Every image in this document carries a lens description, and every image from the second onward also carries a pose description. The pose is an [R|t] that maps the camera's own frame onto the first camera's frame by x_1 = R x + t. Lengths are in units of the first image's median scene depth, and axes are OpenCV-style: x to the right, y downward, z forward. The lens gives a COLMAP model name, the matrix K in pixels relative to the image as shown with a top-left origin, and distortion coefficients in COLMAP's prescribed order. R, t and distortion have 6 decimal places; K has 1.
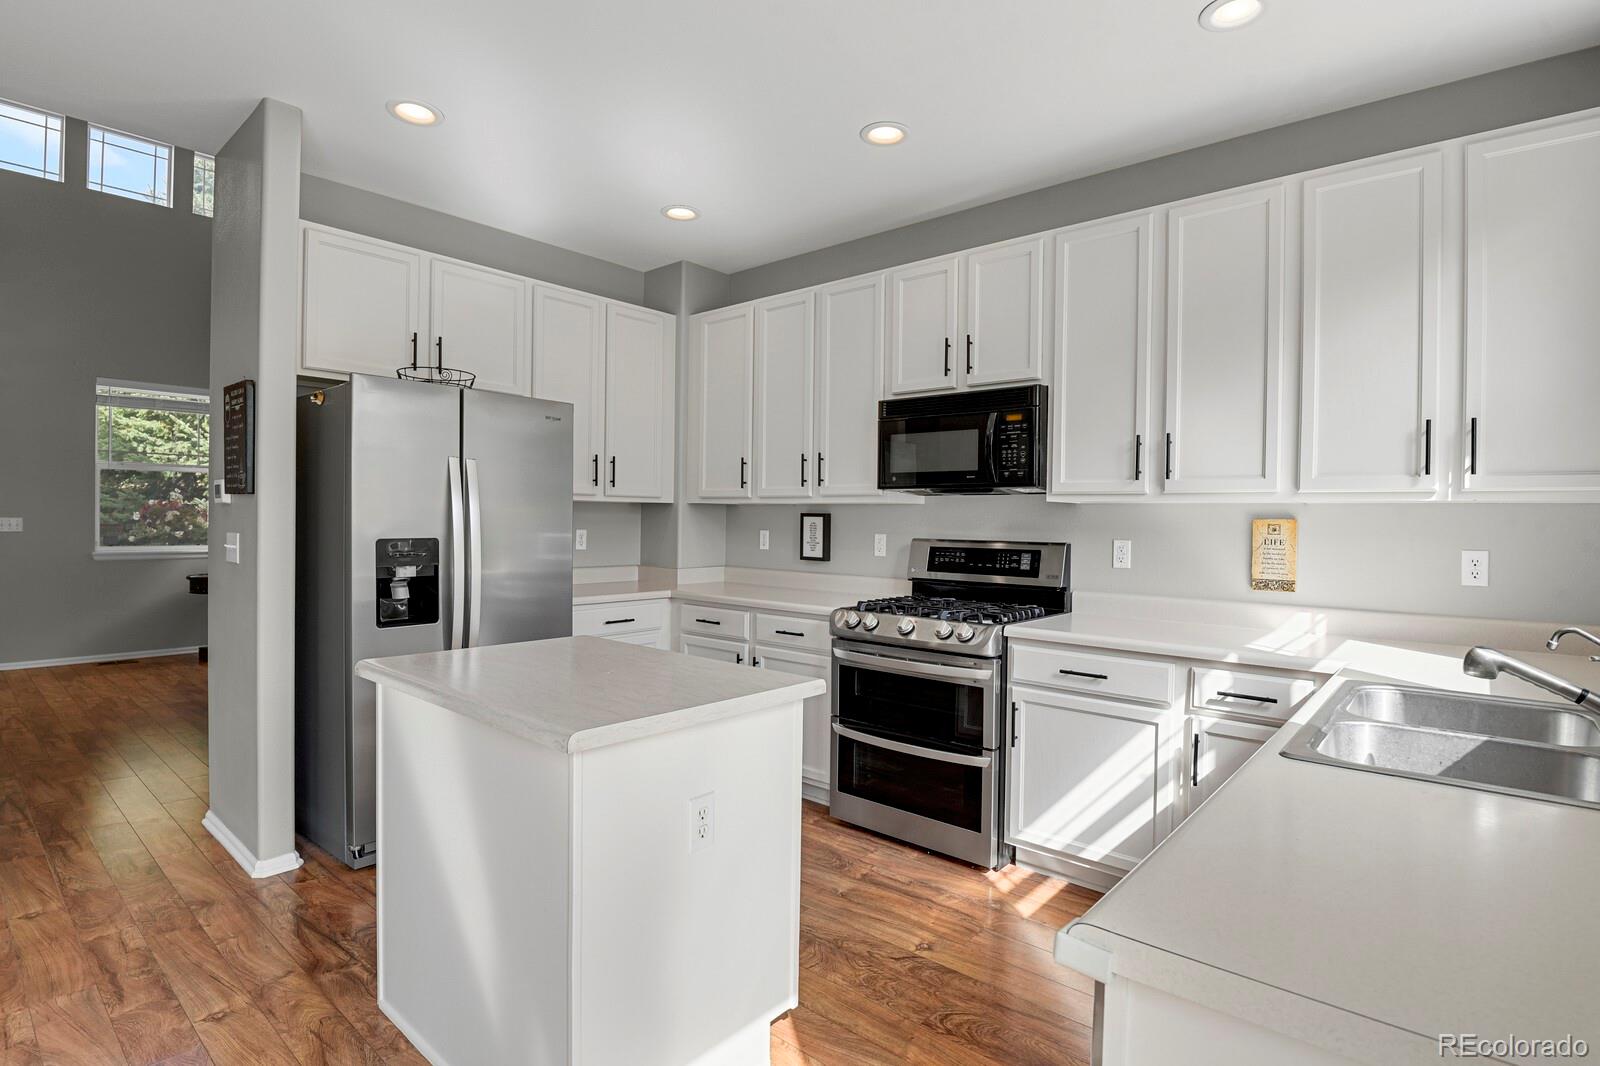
lens RADIAL K [[785.4, 0, 804.2], [0, 785.4, 529.9], [0, 0, 1]] dist [-0.025712, -0.003901]
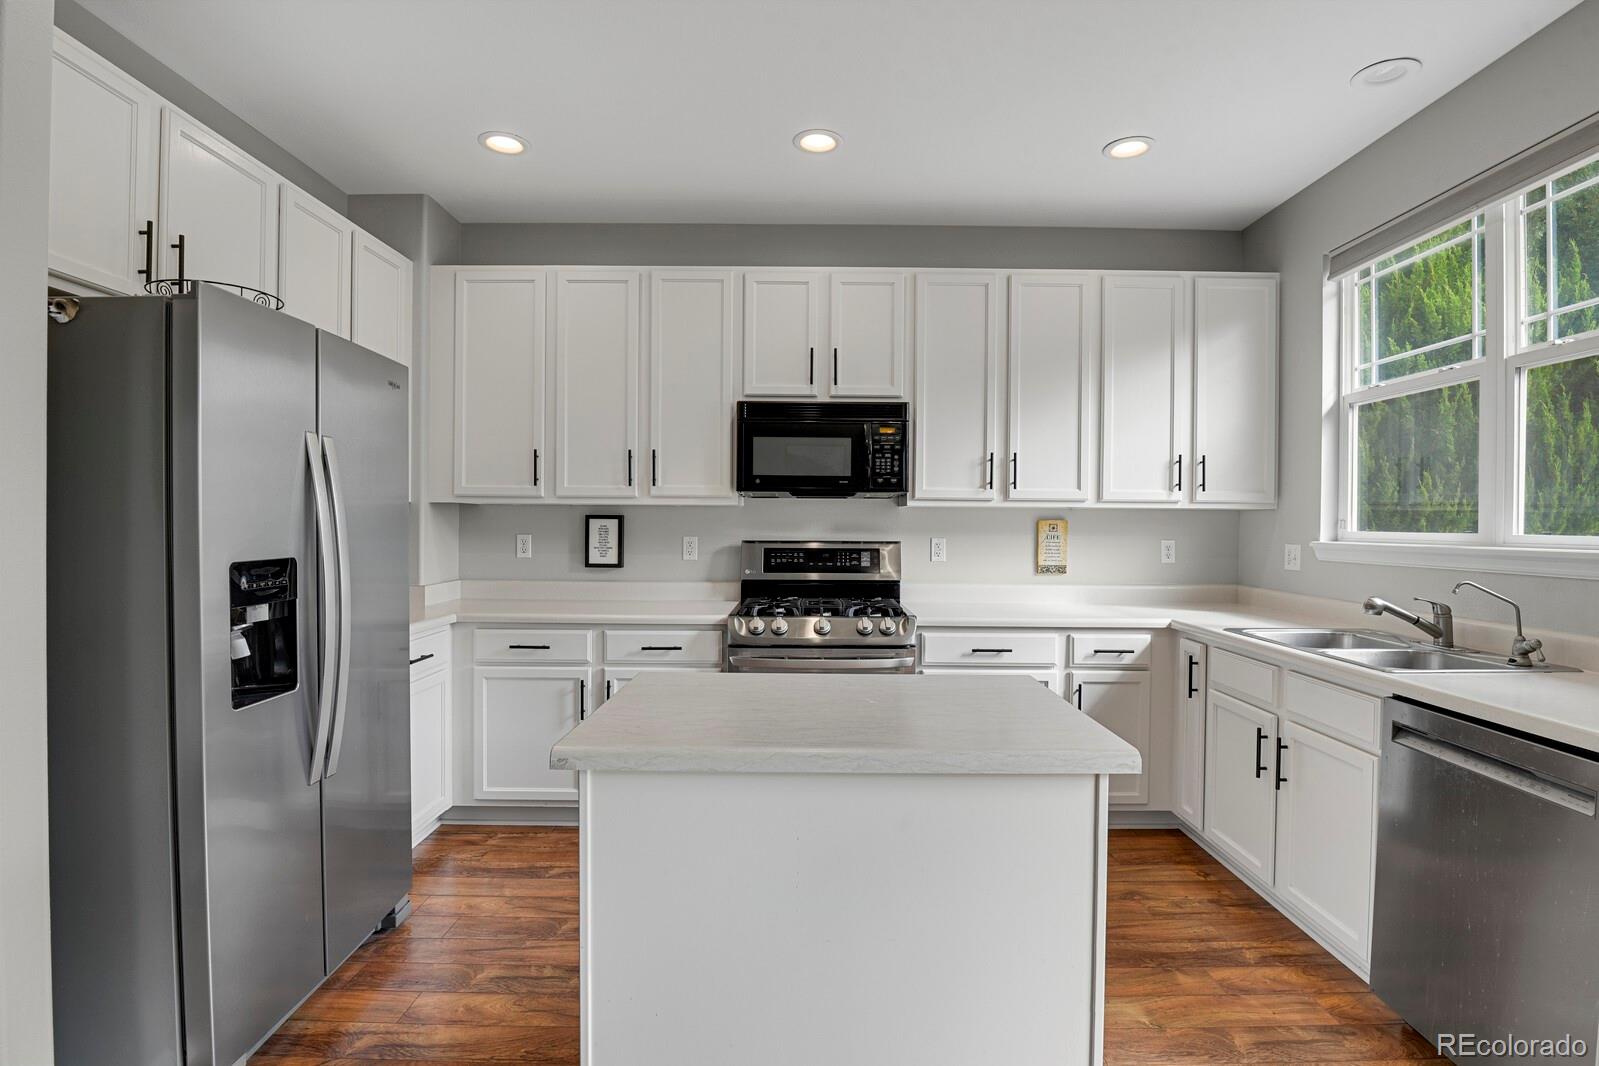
lens RADIAL K [[784.9, 0, 803.4], [0, 784.9, 528.1], [0, 0, 1]] dist [-0.025712, -0.003901]
pose [[0.759981, -0.013911, 0.649796, -0.505190], [0.012129, 0.999900, 0.007220, -0.012644], [-0.649832, 0.002394, 0.760074, 0.214440]]
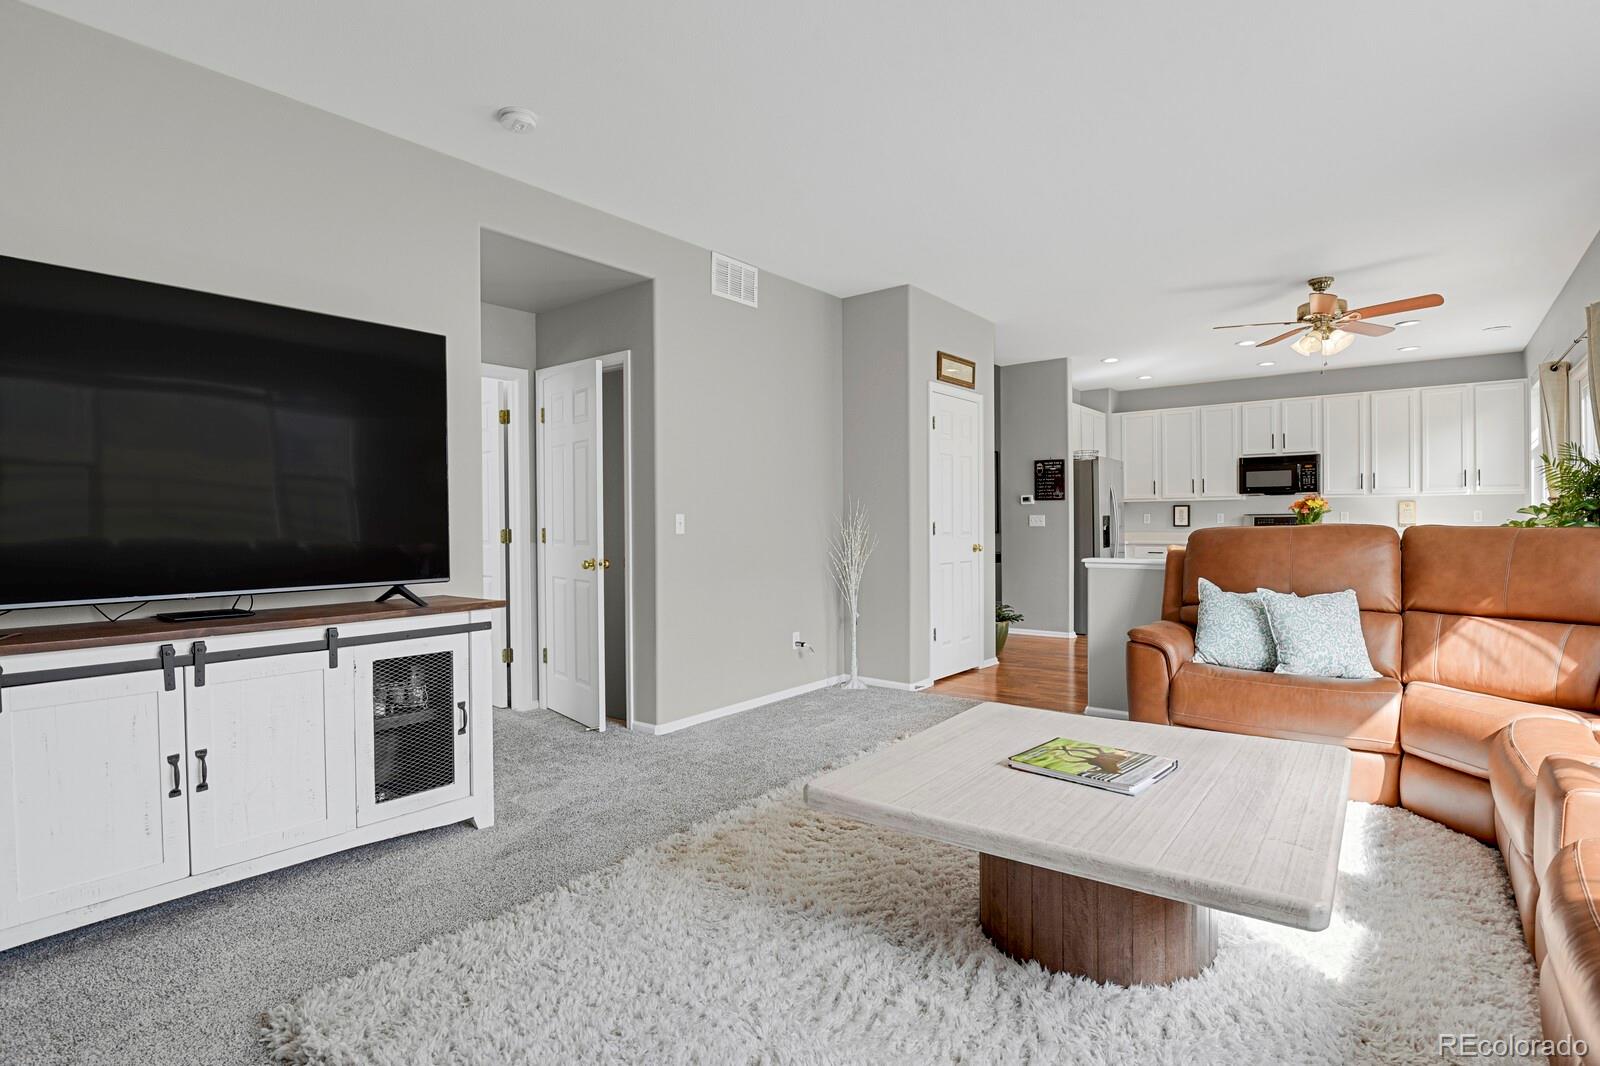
lens RADIAL K [[785.4, 0, 801.8], [0, 785.4, 534.0], [0, 0, 1]] dist [-0.025712, -0.003901]
pose [[0.998619, -0.026031, 0.045641, -1.463062], [0.025947, 0.999660, 0.002440, 0.033404], [-0.045689, -0.001252, 0.998955, -1.445338]]
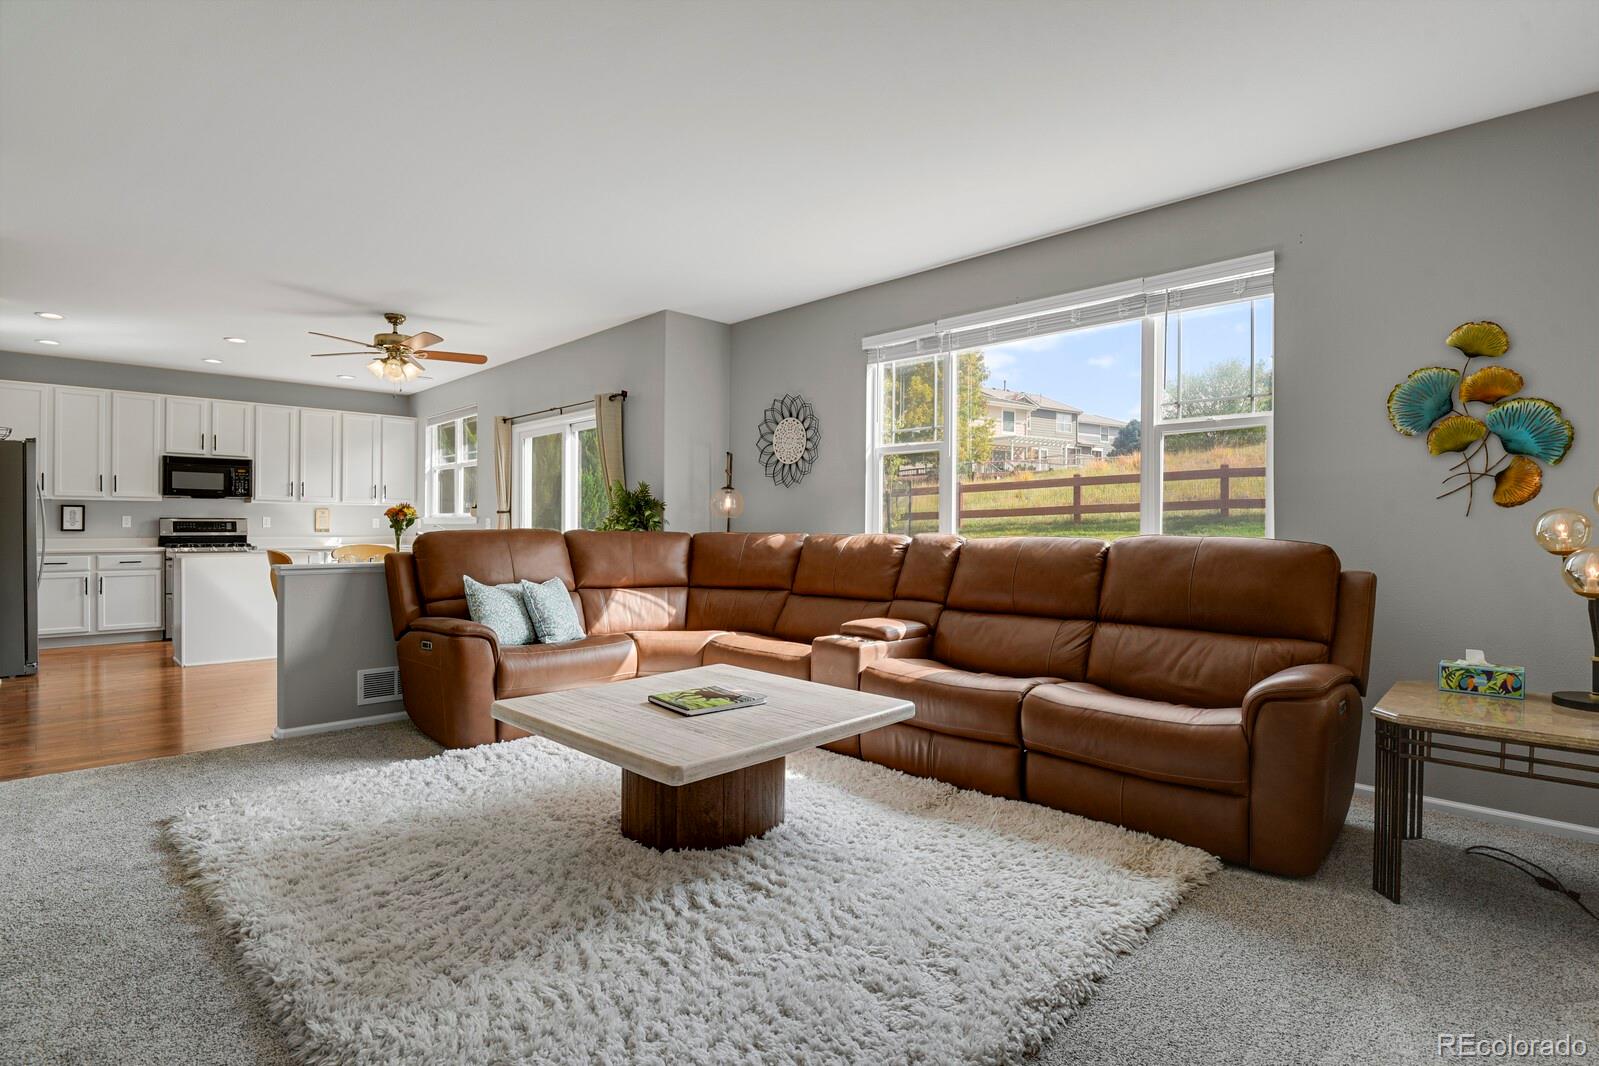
lens RADIAL K [[784.9, 0, 807.8], [0, 784.9, 528.5], [0, 0, 1]] dist [-0.025712, -0.003901]
pose [[0.072107, -0.017274, 0.997247, -2.046151], [0.008141, 0.999827, 0.016730, 0.021750], [-0.997364, 0.006913, 0.072236, -1.021729]]
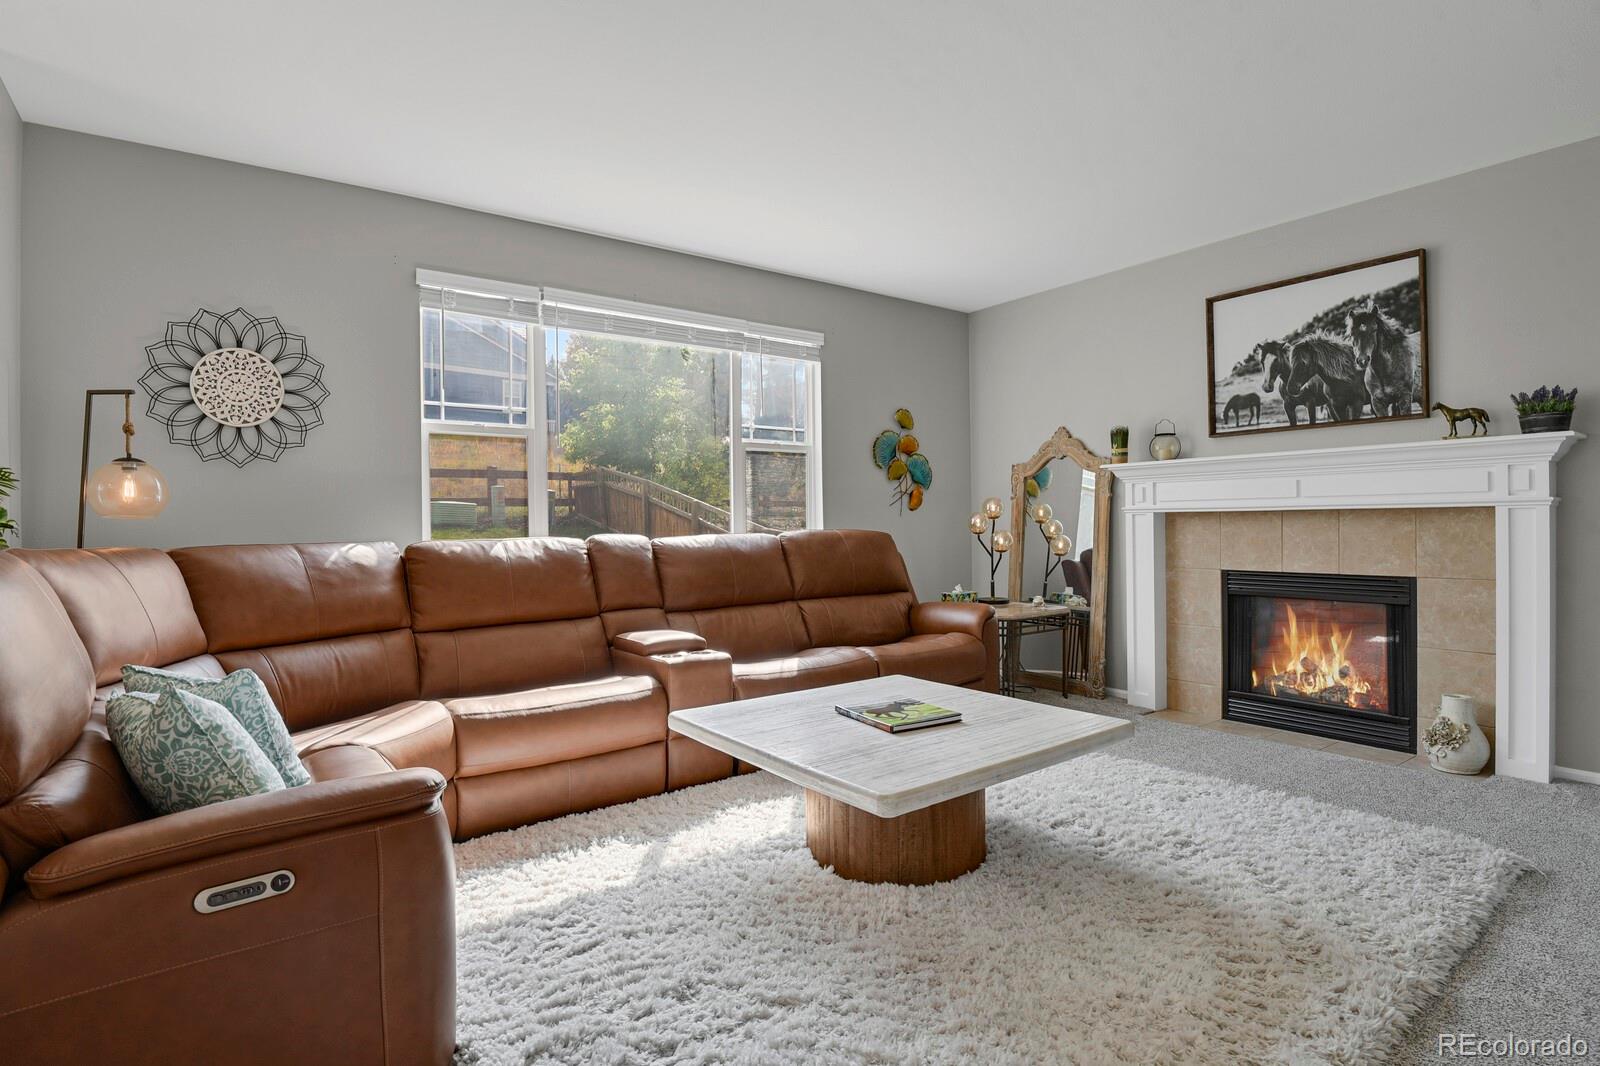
lens RADIAL K [[785.4, 0, 807.5], [0, 785.4, 535.9], [0, 0, 1]] dist [-0.025712, -0.003901]
pose [[-0.972800, -0.006452, 0.231558, -1.293465], [0.000860, 0.999505, 0.031462, 0.019718], [-0.231647, 0.030805, -0.972312, -0.063367]]
